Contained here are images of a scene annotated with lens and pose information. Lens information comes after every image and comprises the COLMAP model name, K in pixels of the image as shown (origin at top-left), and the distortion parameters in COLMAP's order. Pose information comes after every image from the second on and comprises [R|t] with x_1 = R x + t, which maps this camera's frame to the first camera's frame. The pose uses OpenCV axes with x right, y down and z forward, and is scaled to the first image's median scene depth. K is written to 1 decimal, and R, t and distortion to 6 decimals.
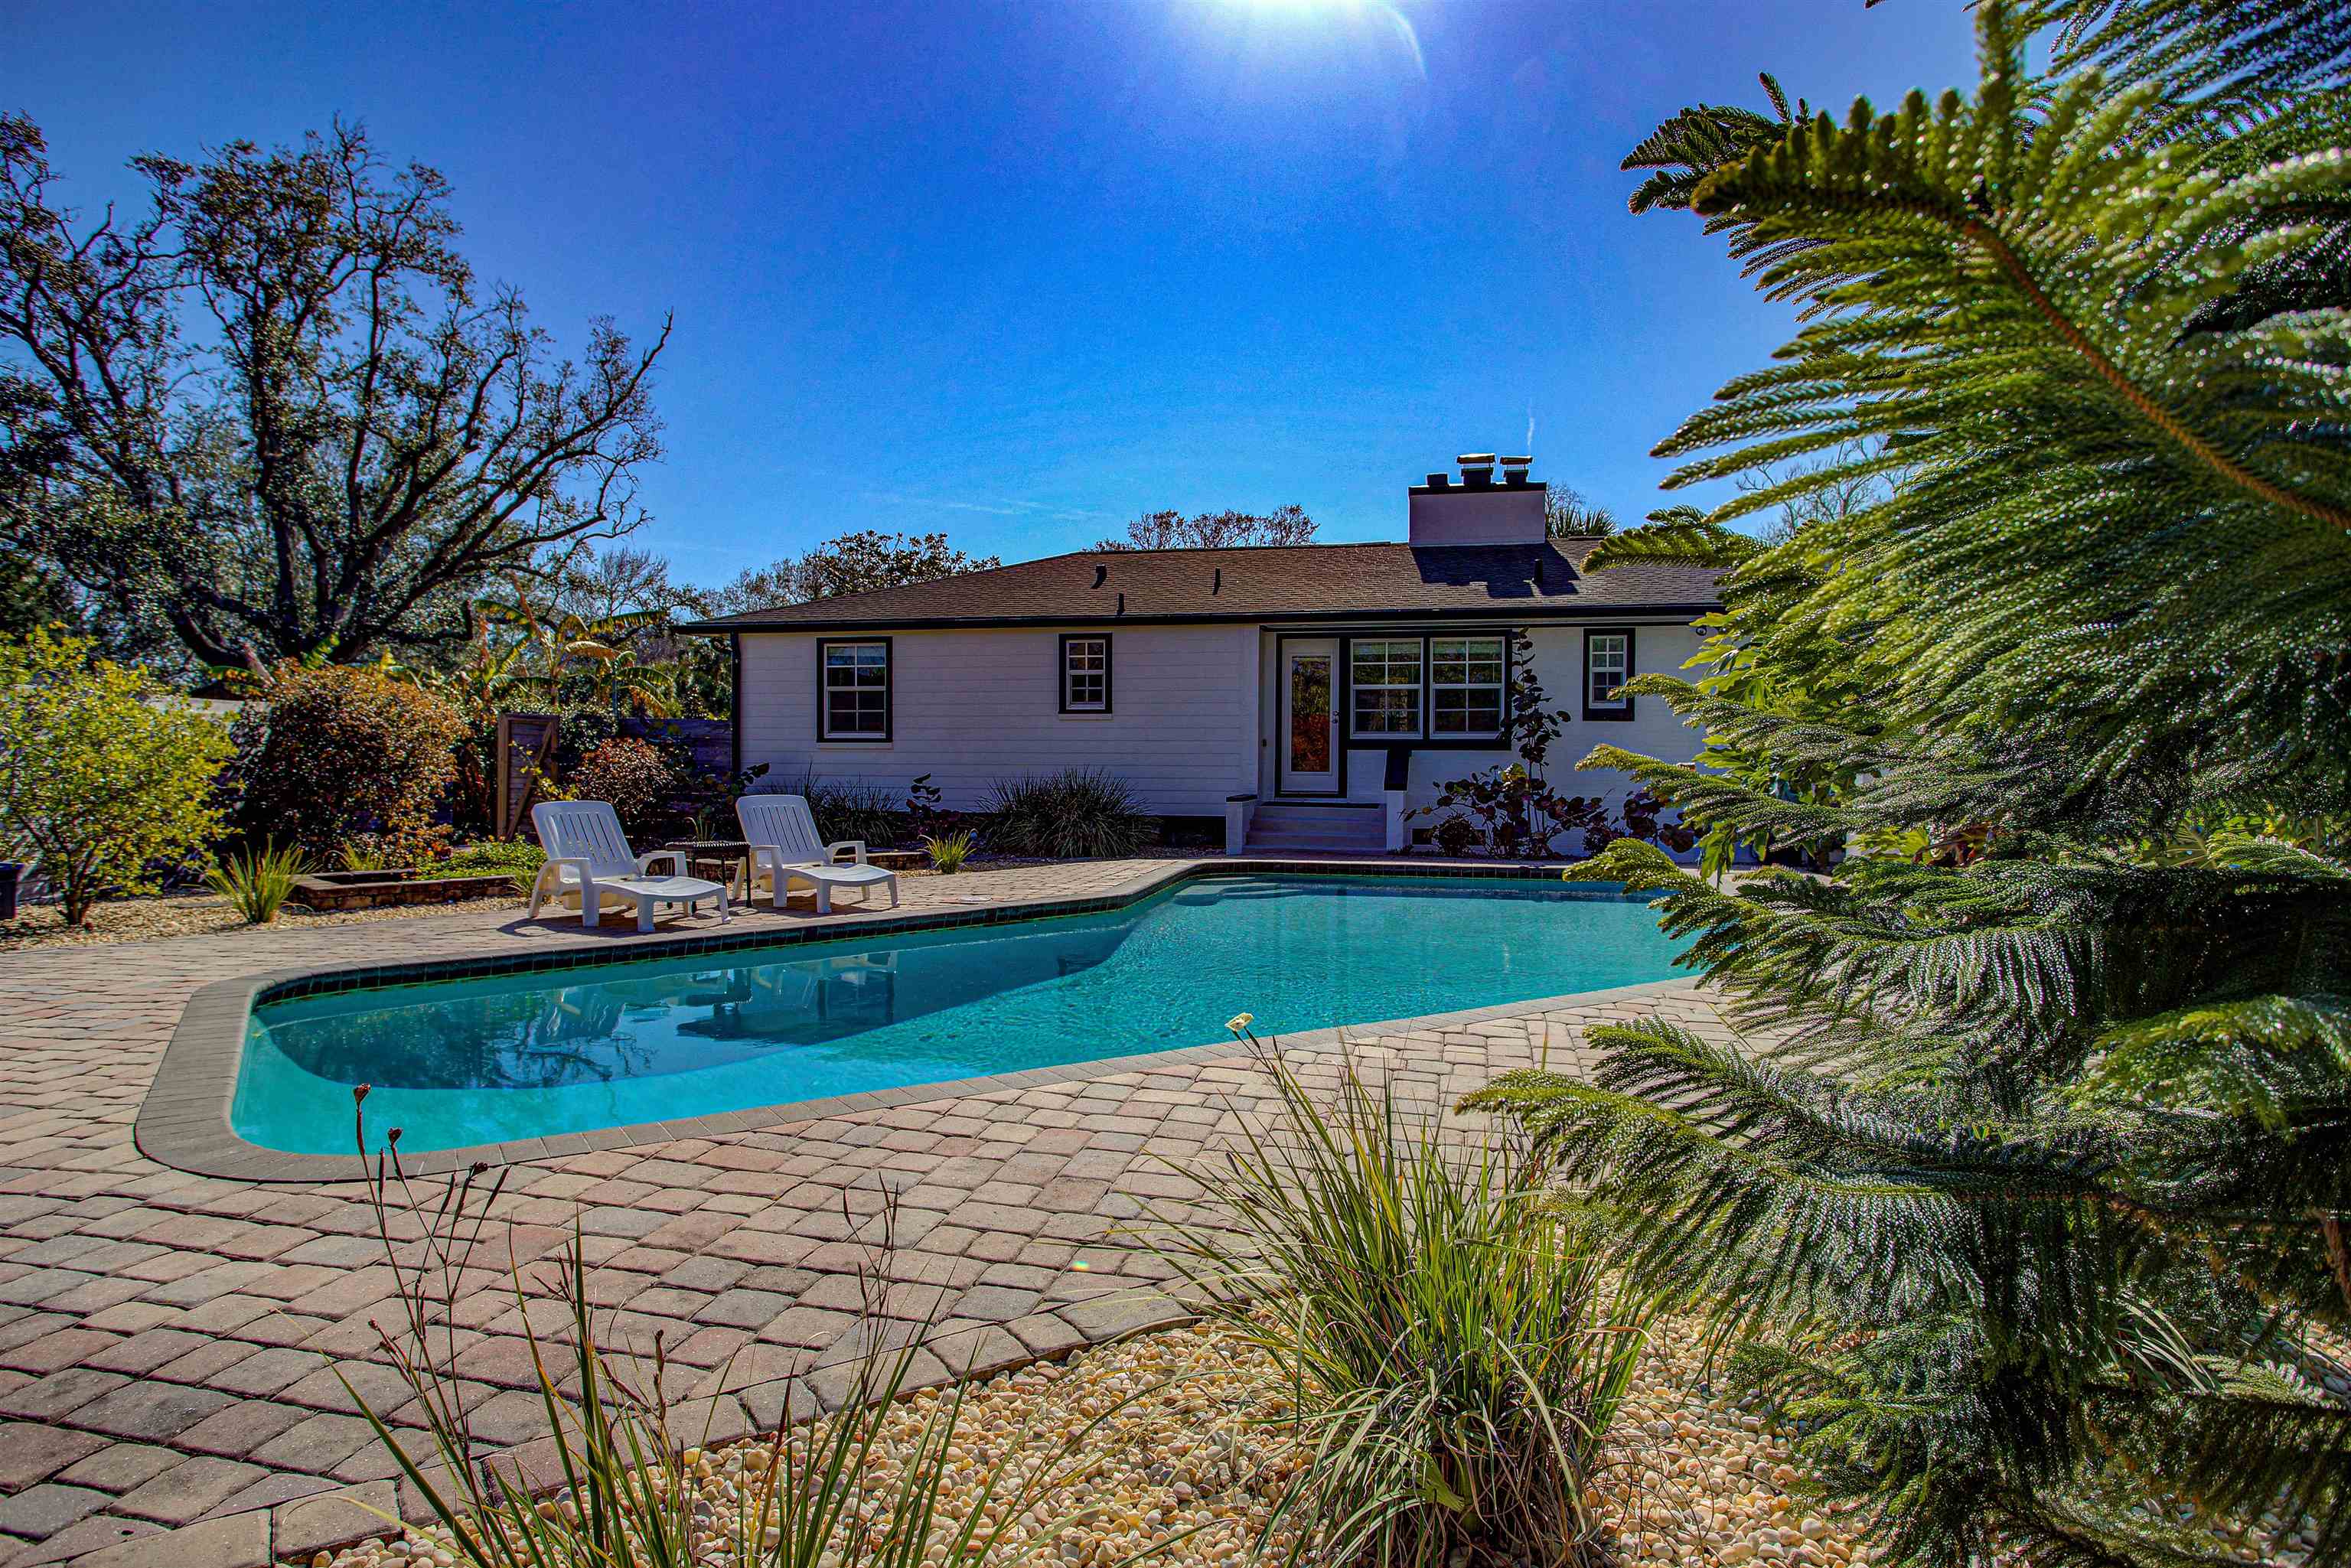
lens RADIAL K [[1459.8, 0, 1170.1], [0, 1459.8, 780.4], [0, 0, 1]] dist [-0.011159, 0.003337]
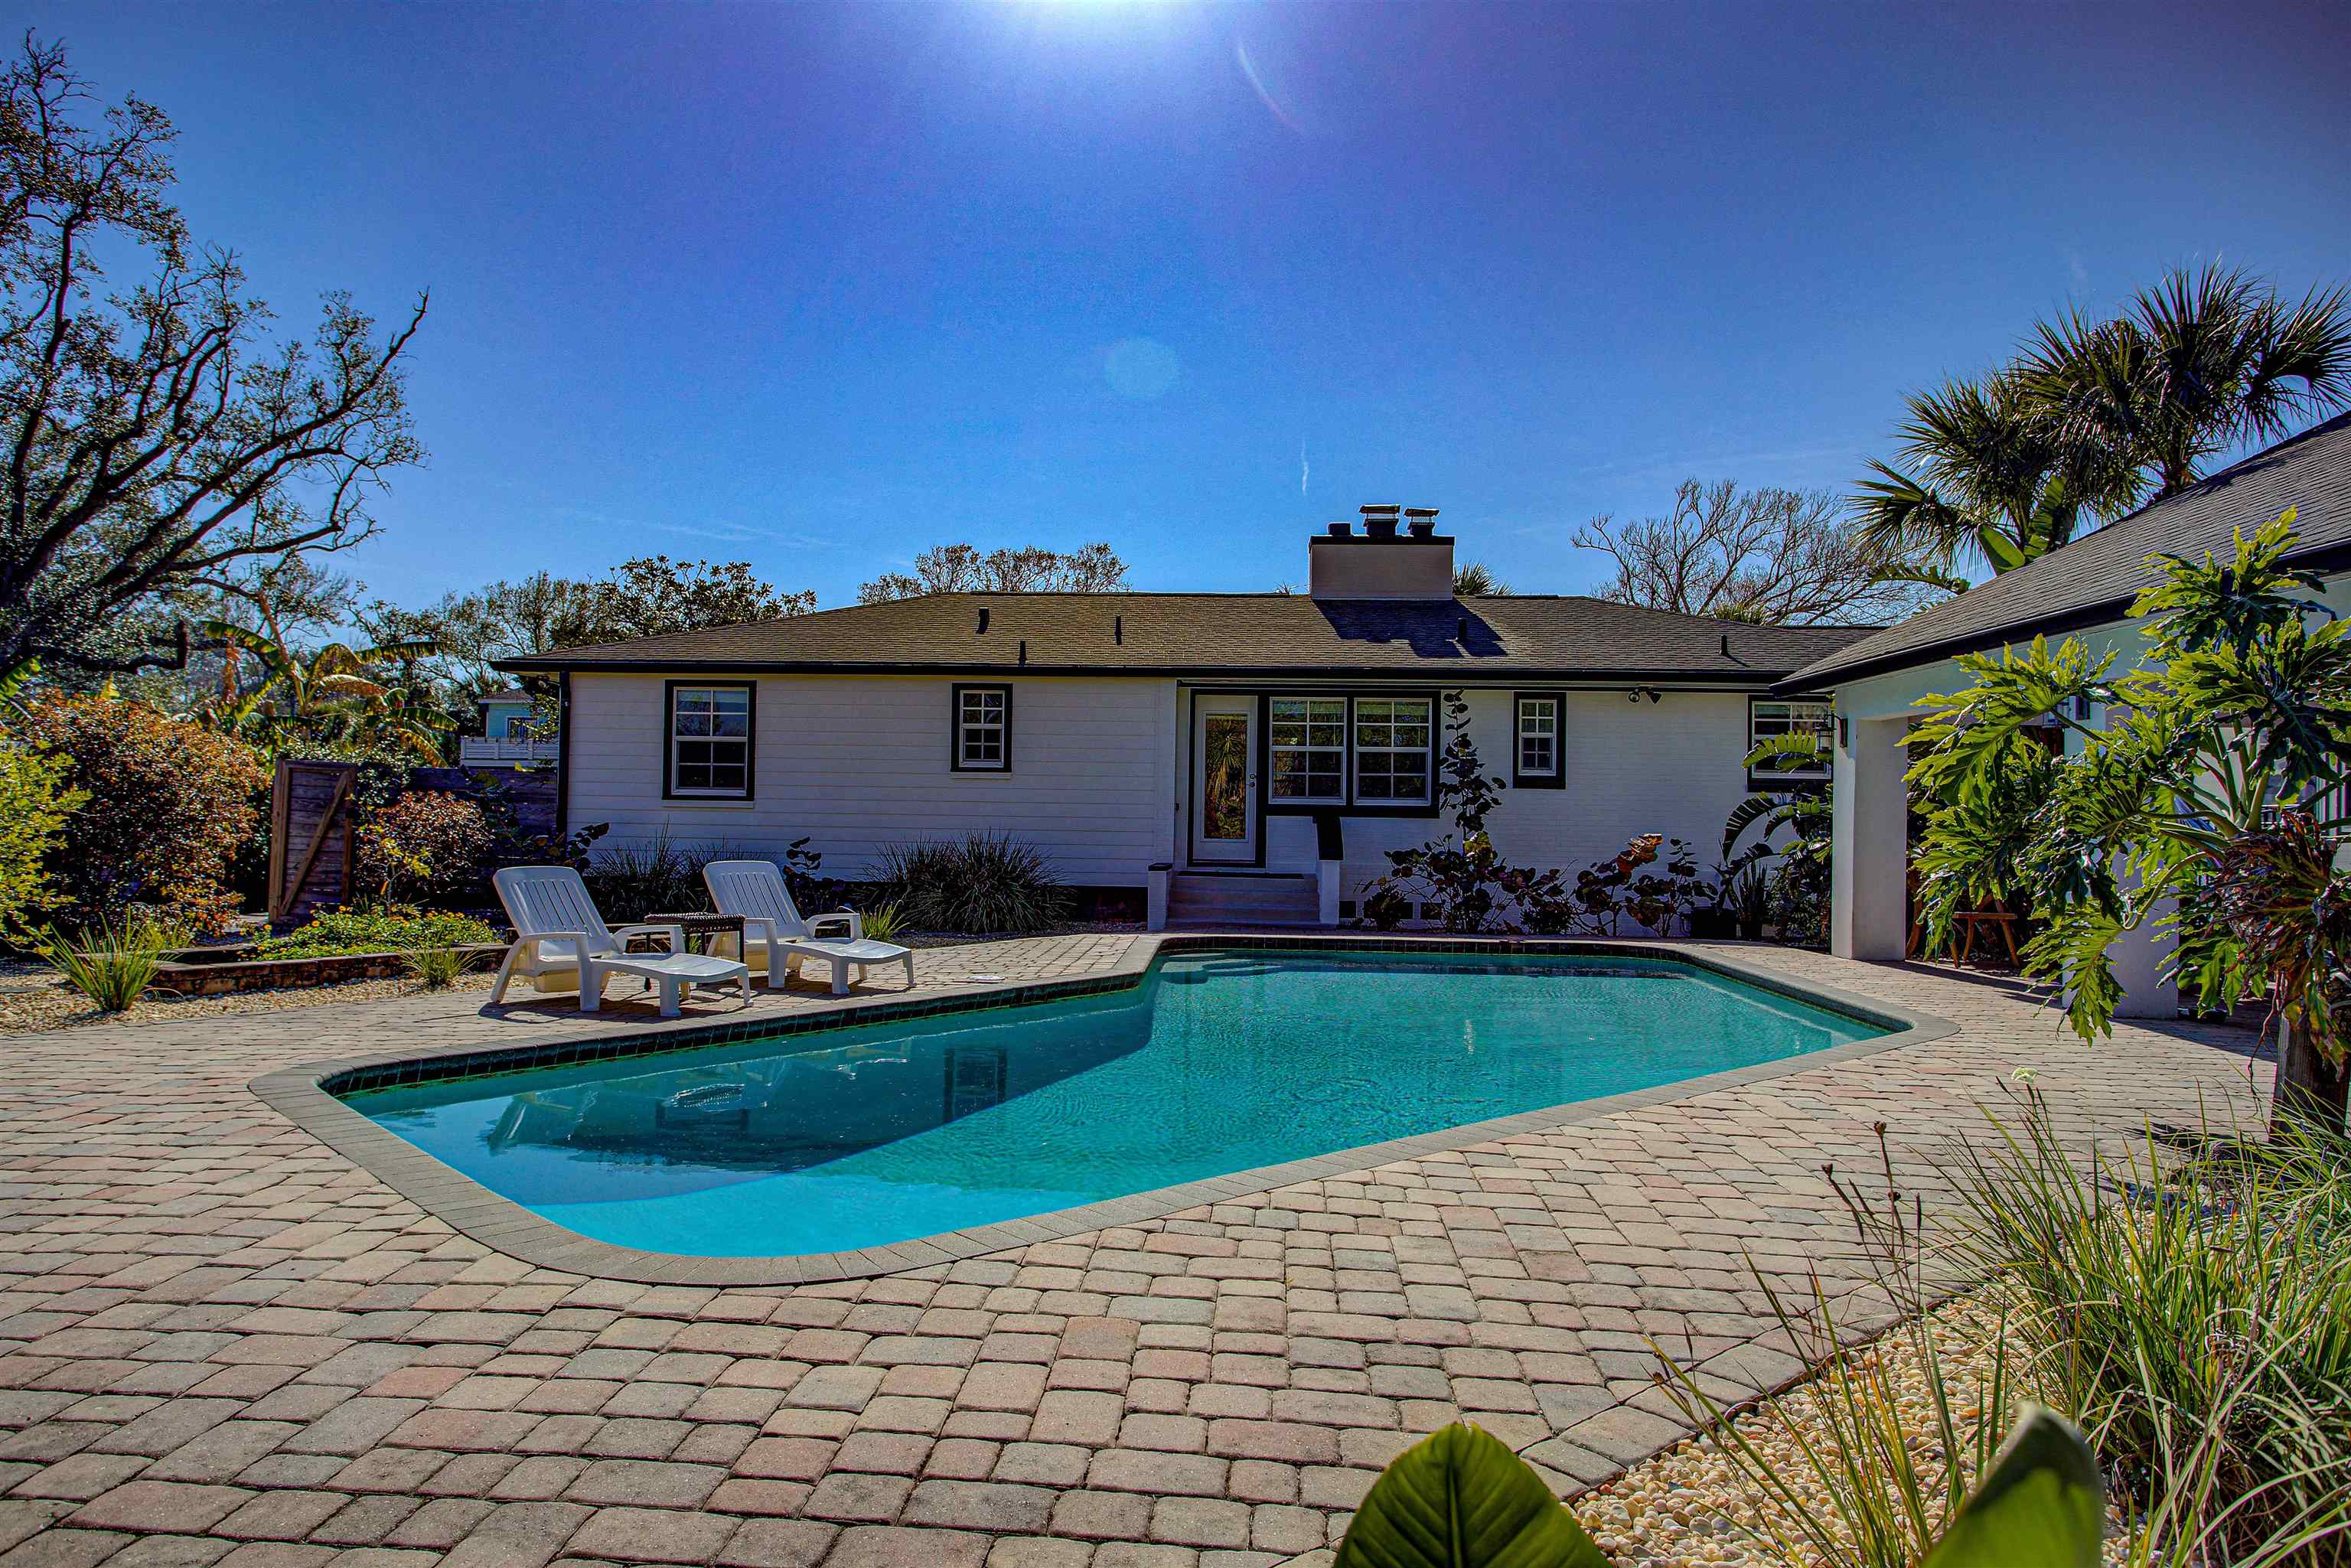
lens RADIAL K [[1639.5, 0, 1183.7], [0, 1639.5, 781.6], [0, 0, 1]] dist [-0.011616, -0.000724]
pose [[0.983824, 0.015427, 0.178471, -0.114430], [-0.008369, 0.999155, -0.040228, -0.000197], [-0.178940, 0.038083, 0.983123, -0.015305]]
